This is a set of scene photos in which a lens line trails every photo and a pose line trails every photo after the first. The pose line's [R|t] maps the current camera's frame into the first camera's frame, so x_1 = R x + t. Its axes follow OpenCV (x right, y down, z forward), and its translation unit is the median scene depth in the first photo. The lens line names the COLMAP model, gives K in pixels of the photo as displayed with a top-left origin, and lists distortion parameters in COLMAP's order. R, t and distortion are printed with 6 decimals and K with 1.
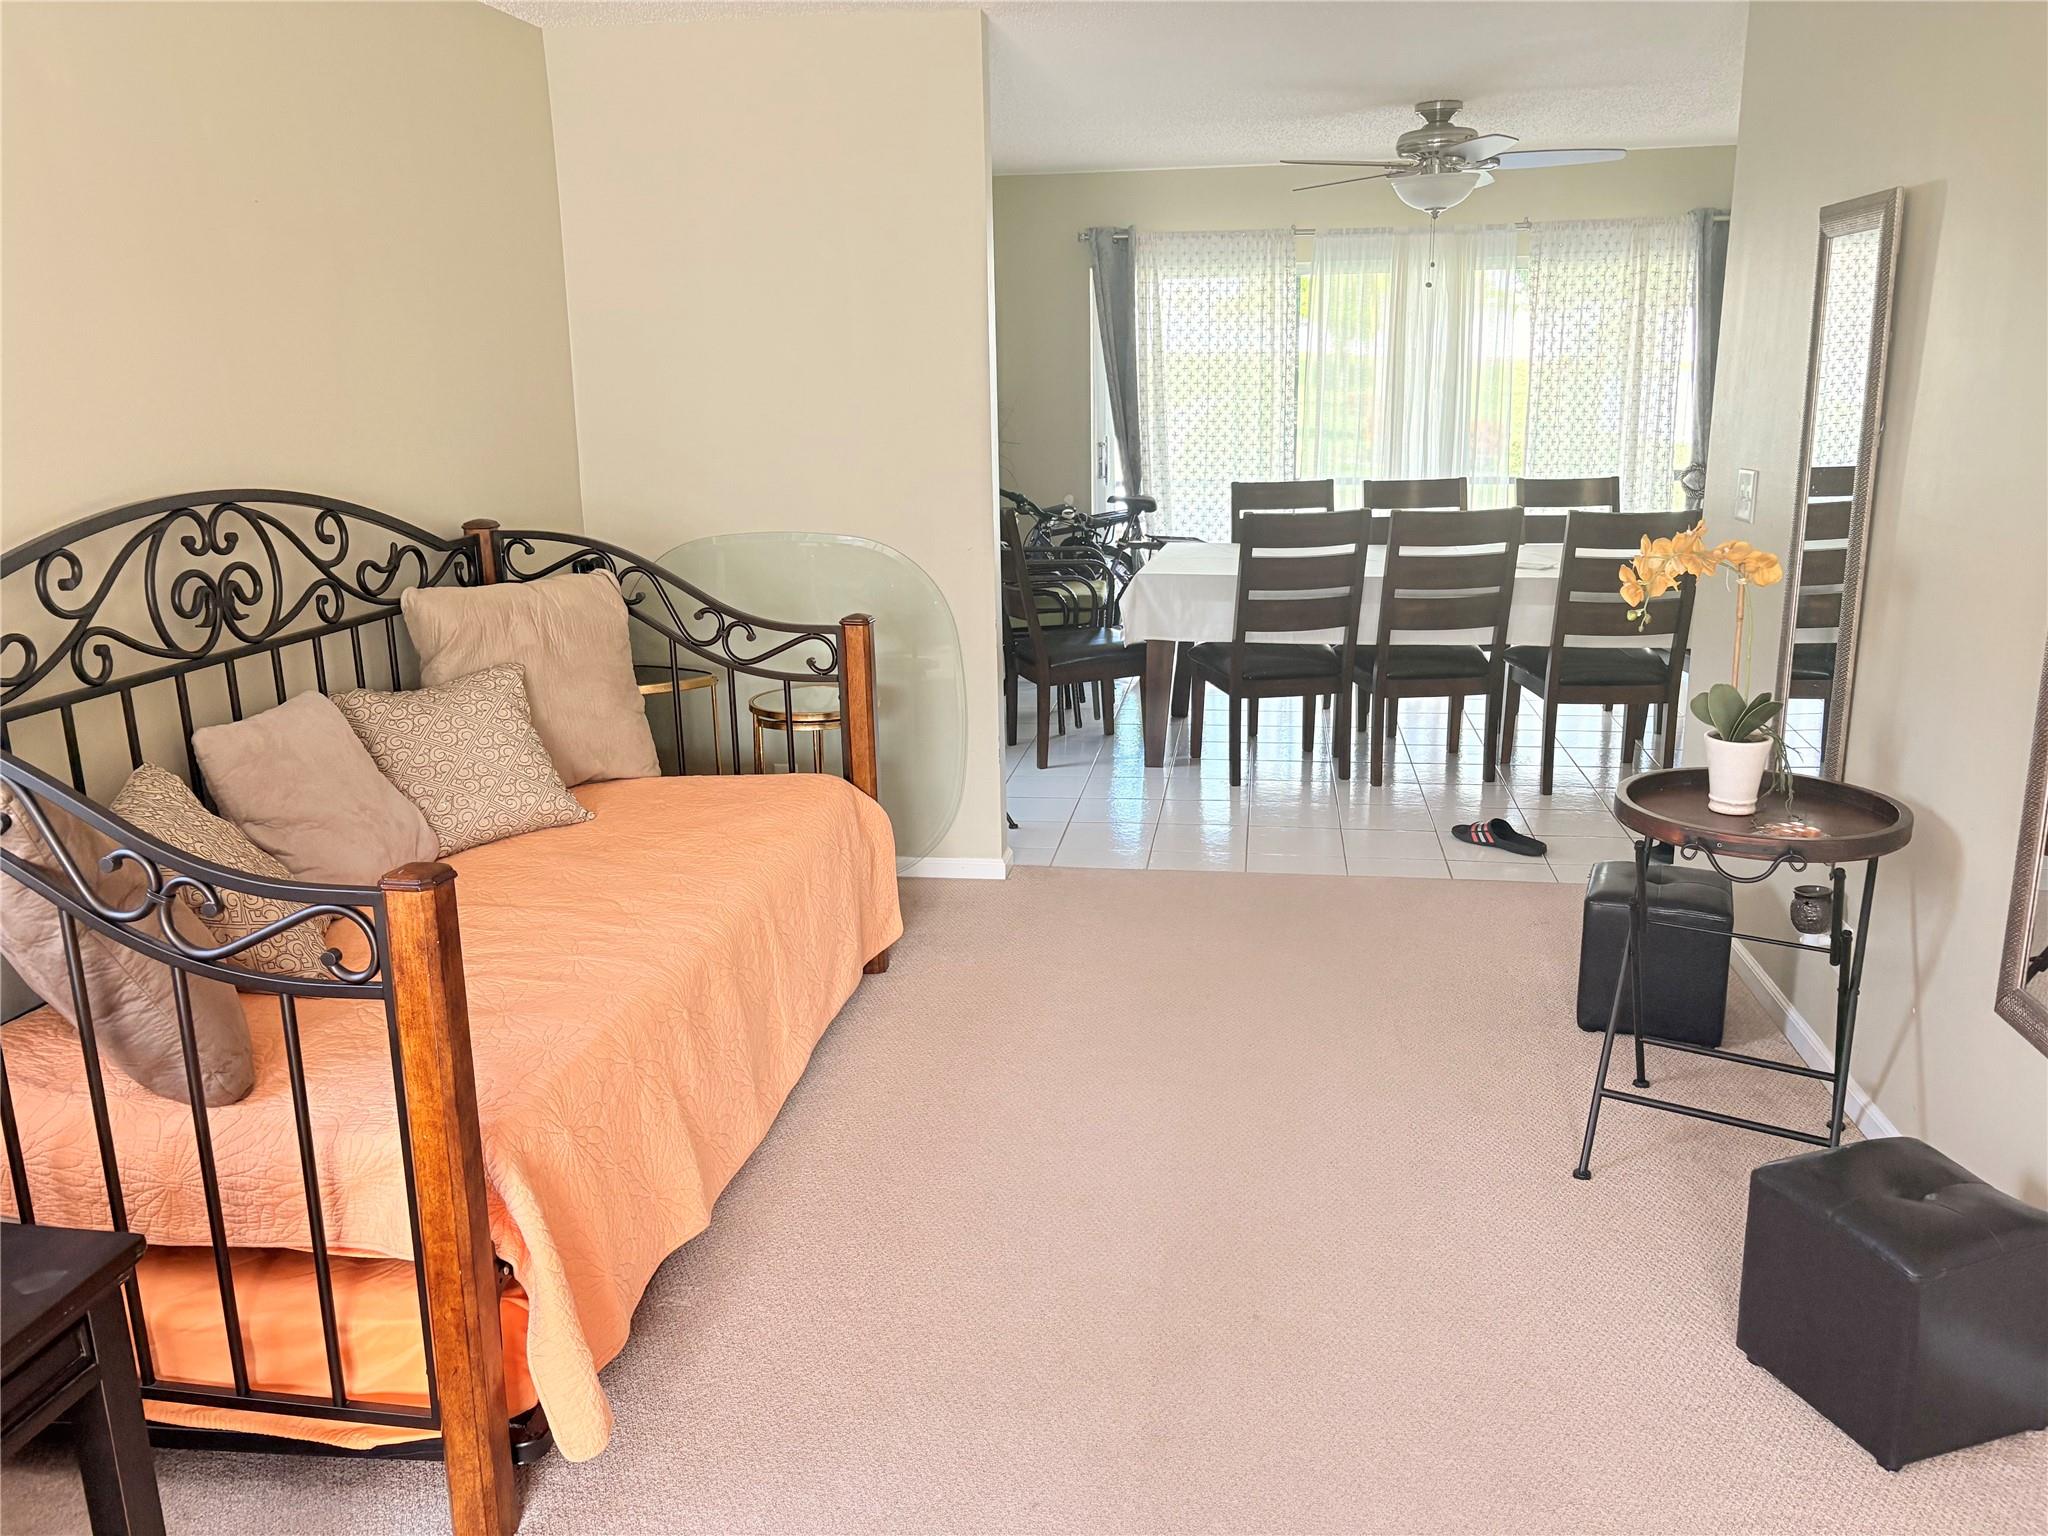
lens RADIAL K [[1543.0, 0, 1015.5], [0, 1543.0, 775.0], [0, 0, 1]] dist [0.048184, -0.050478]
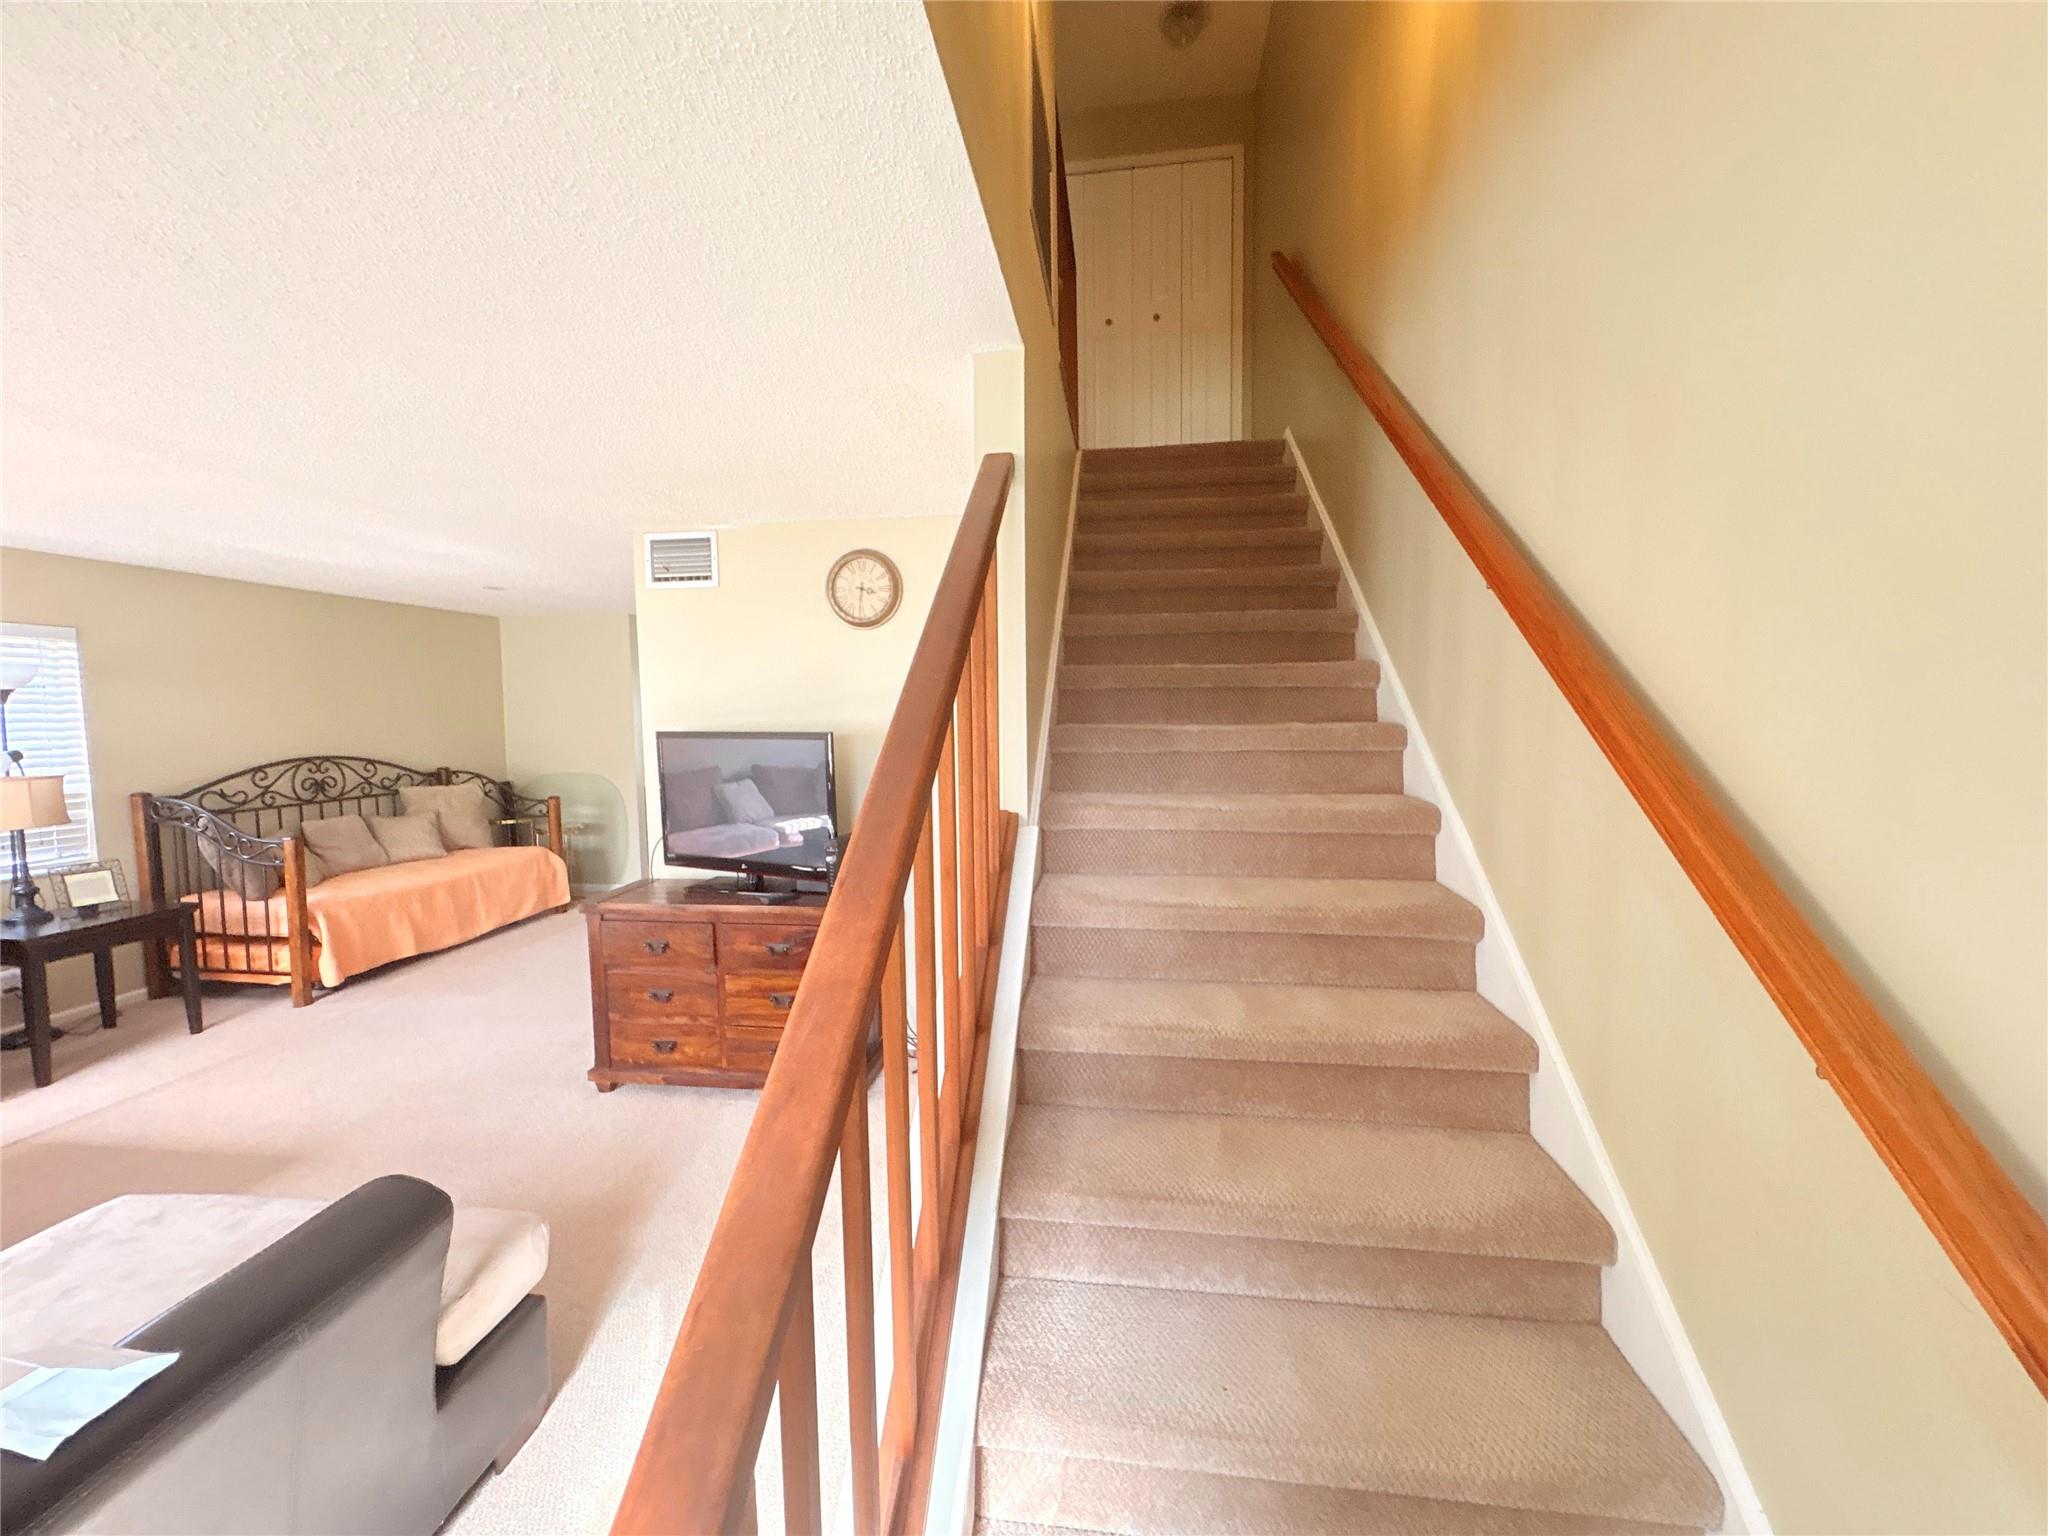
lens RADIAL K [[811.6, 0, 1024.0], [0, 811.6, 768.0], [0, 0, 1]] dist [-0.002462, -0.000910]
pose [[0.999370, 0.005909, 0.034997, 1.036703], [0.000571, 0.983238, -0.182326, 0.186350], [-0.035488, 0.182231, 0.982615, -0.890015]]
